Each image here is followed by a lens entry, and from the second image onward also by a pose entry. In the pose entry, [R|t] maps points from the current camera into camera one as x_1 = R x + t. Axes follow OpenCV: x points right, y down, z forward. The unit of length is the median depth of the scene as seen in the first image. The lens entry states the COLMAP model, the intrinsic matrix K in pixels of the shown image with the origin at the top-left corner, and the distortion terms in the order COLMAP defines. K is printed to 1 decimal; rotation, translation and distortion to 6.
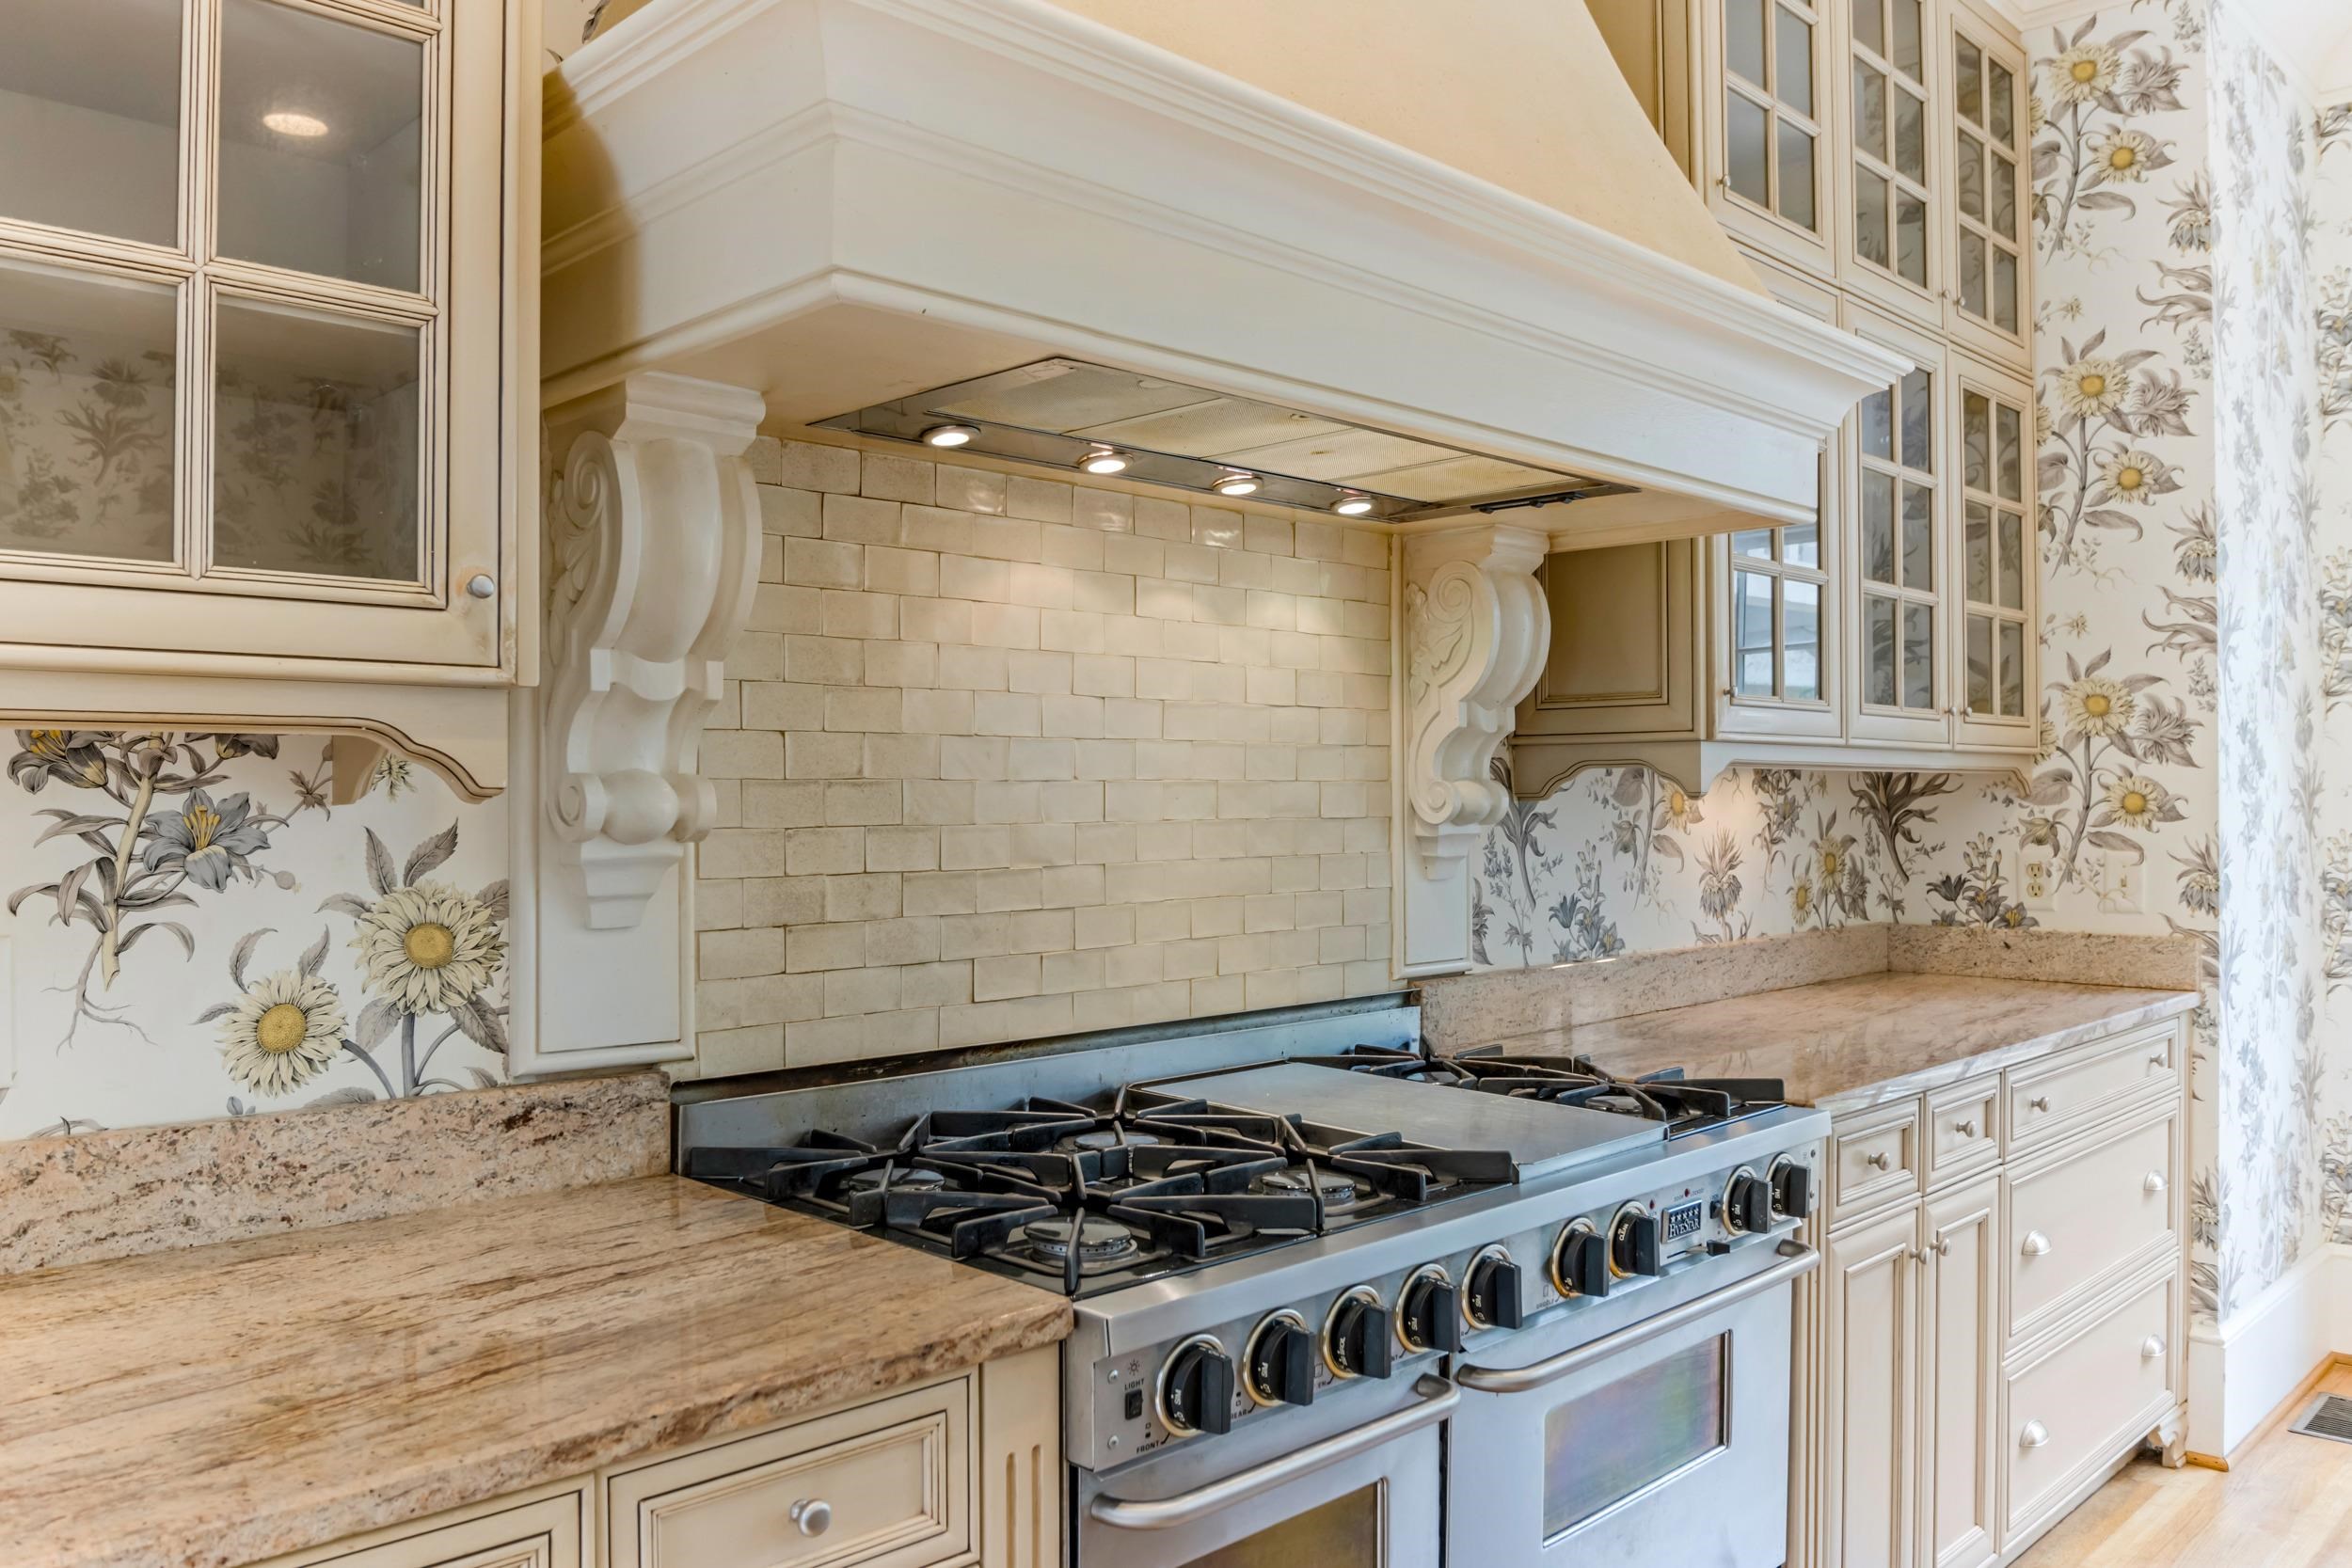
lens RADIAL K [[1796.0, 0, 1173.0], [0, 1796.0, 784.6], [0, 0, 1]] dist [-0.047815, -0.000714]
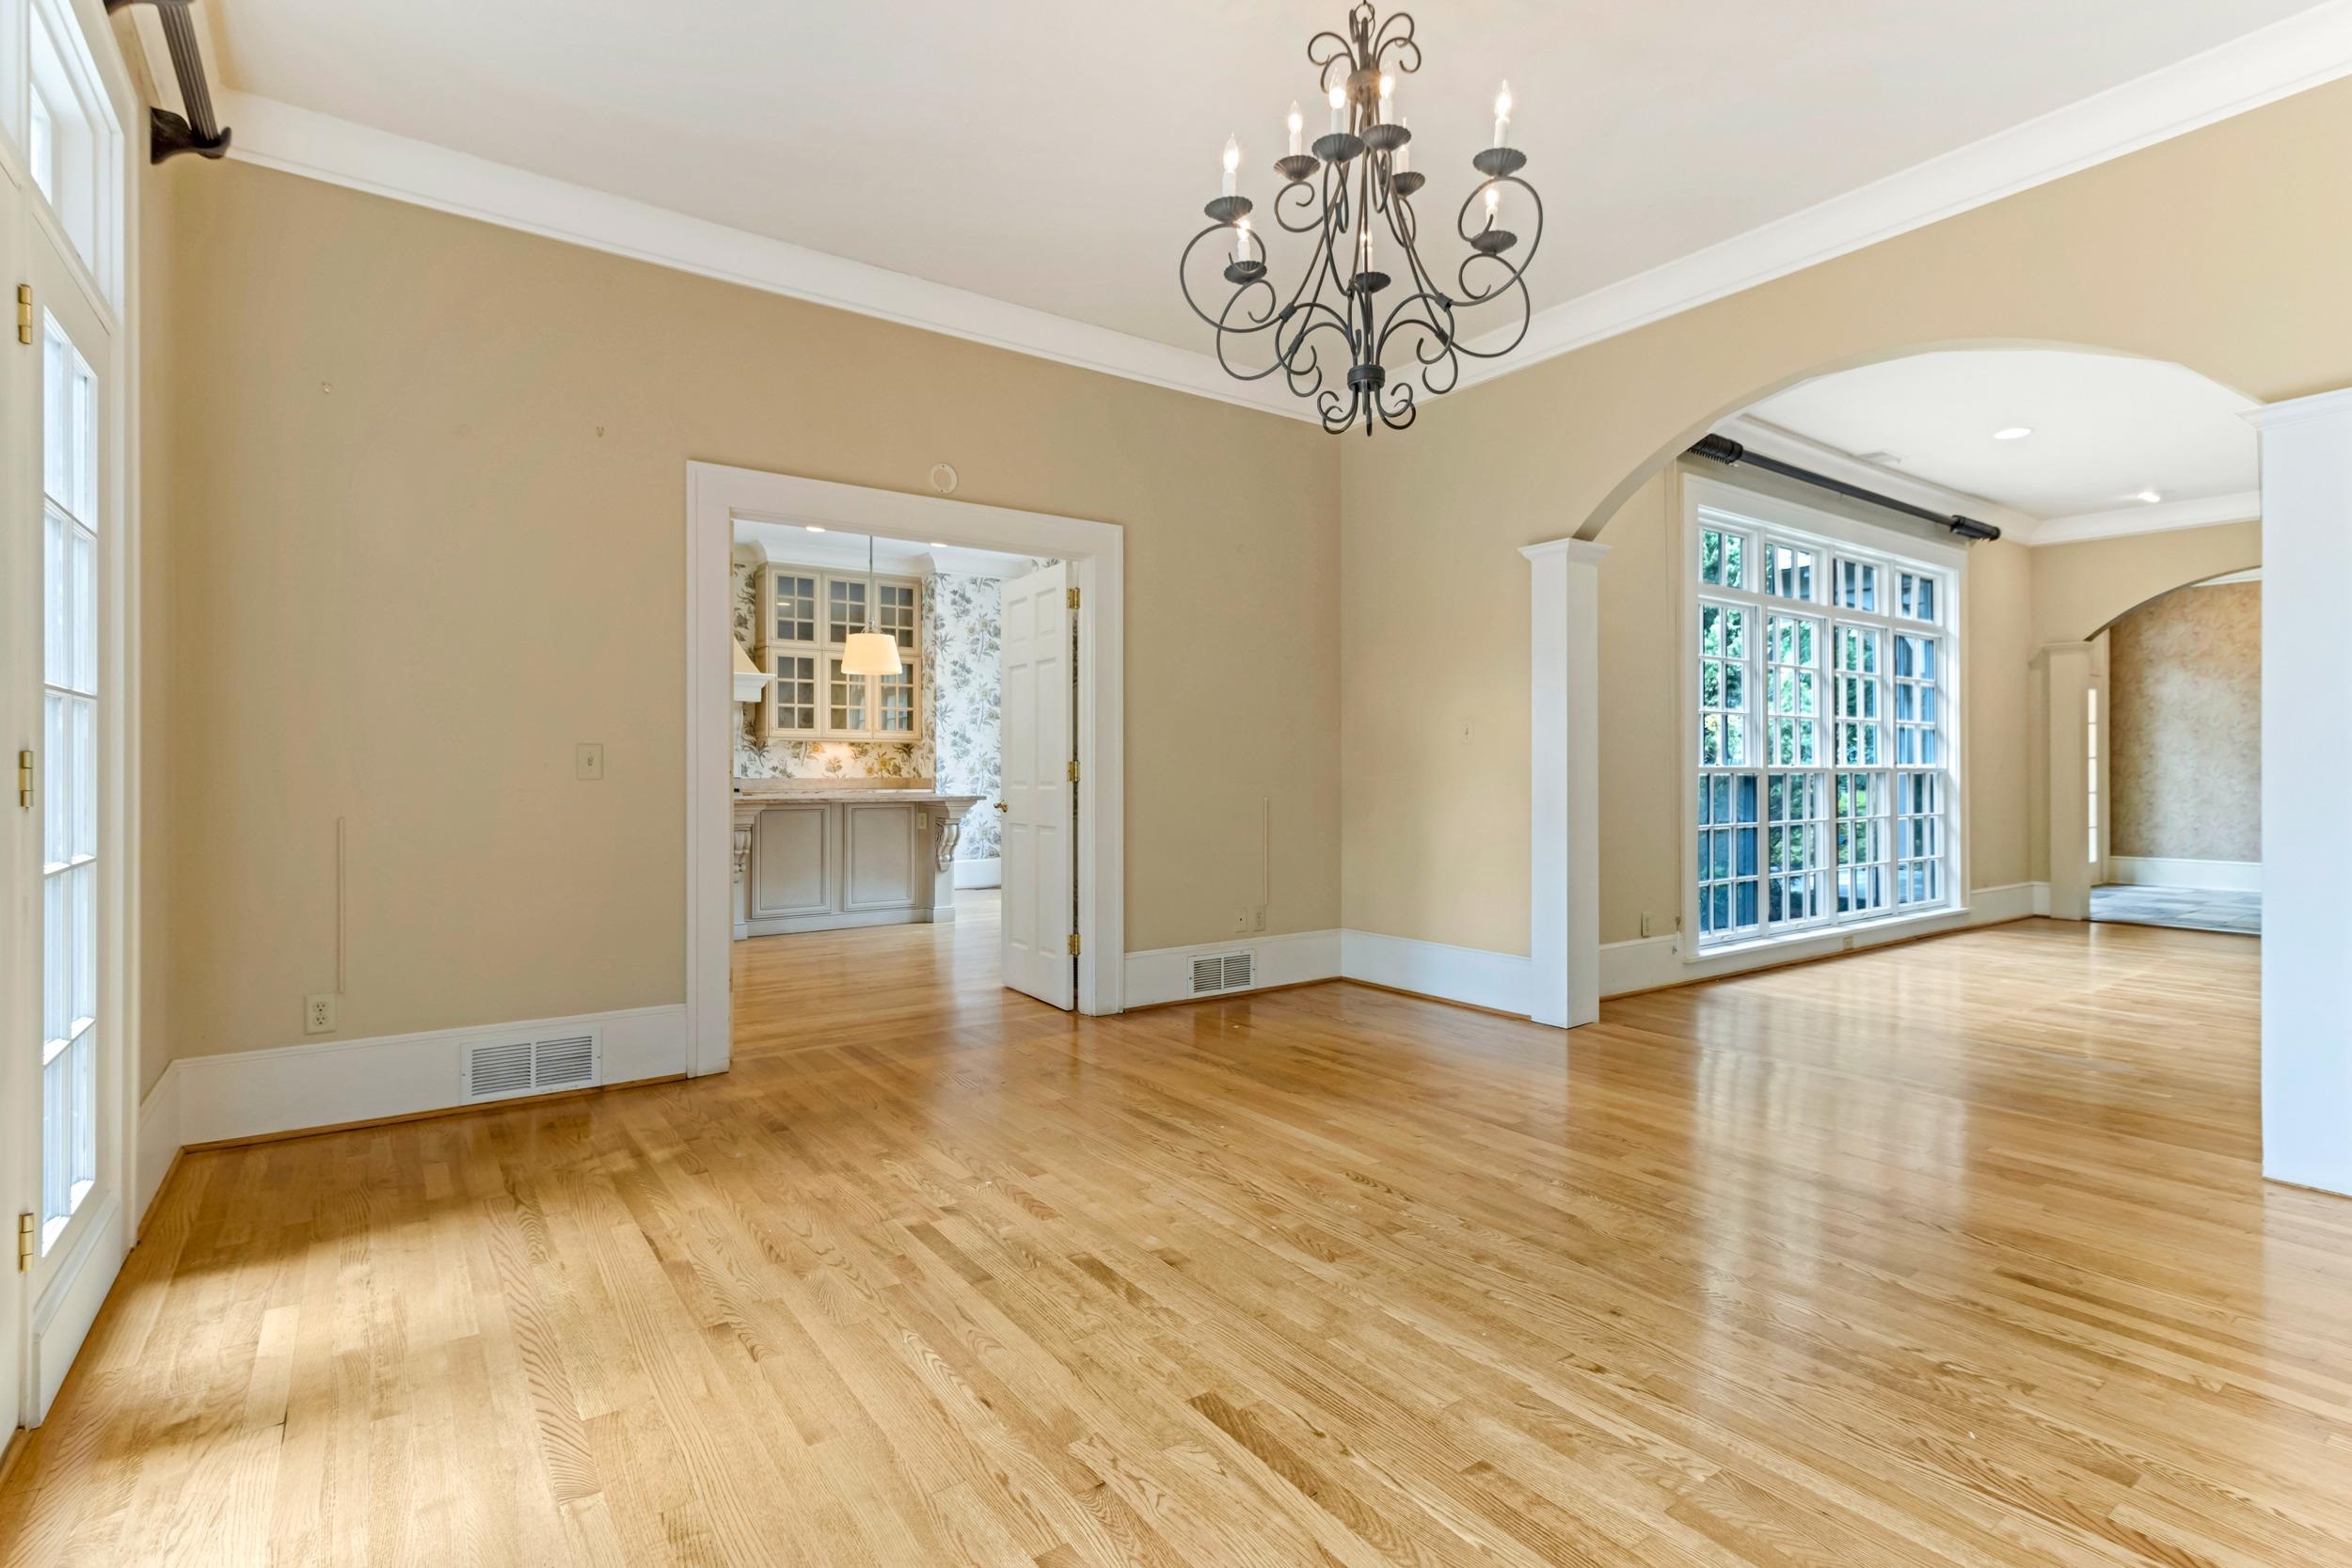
lens RADIAL K [[1130.1, 0, 1174.8], [0, 1130.1, 763.7], [0, 0, 1]] dist [0.003555, 0.000575]
pose [[0.986150, 0.006030, -0.165746, 2.432558], [-0.005354, 0.999975, 0.004526, 0.043787], [0.165770, -0.003576, 0.986158, -2.627796]]
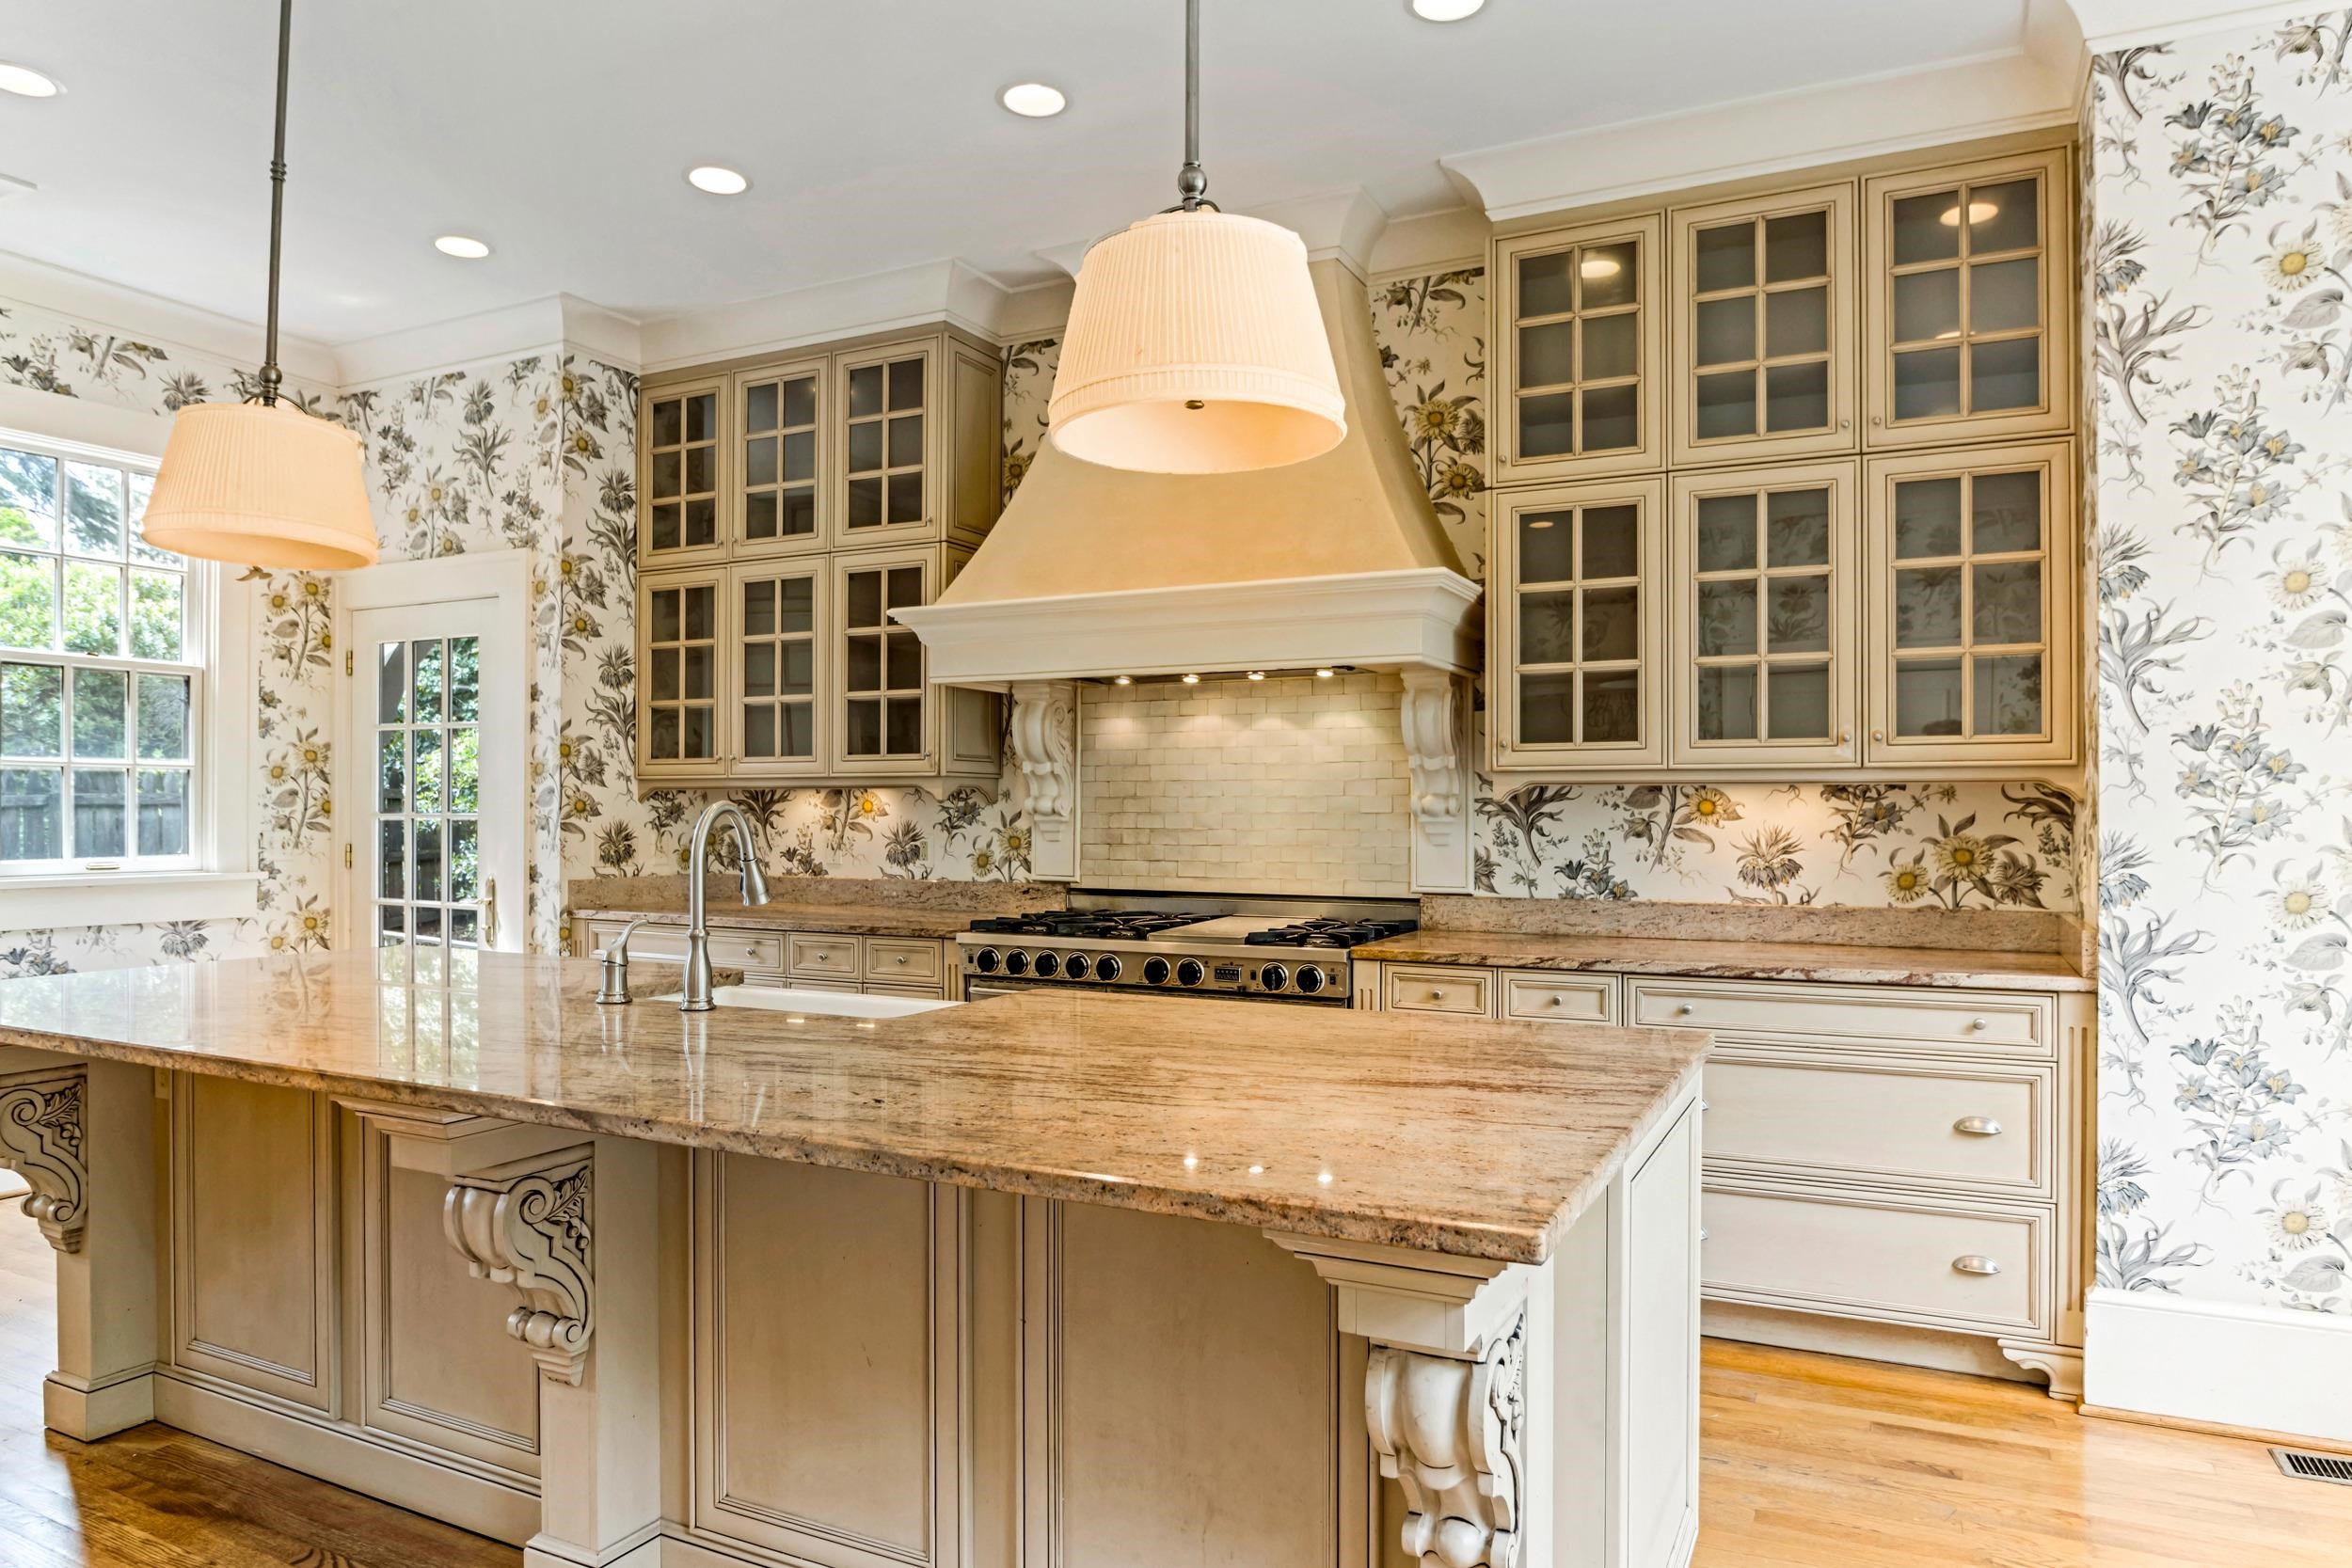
lens RADIAL K [[1467.3, 0, 1174.5], [0, 1467.3, 825.0], [0, 0, 1]] dist [-0.026968, 0.000465]
pose [[0.316378, 0.014014, -0.948530, 1.797821], [0.005061, 0.999852, 0.016460, 0.003576], [0.948620, -0.010008, 0.316260, 0.242952]]
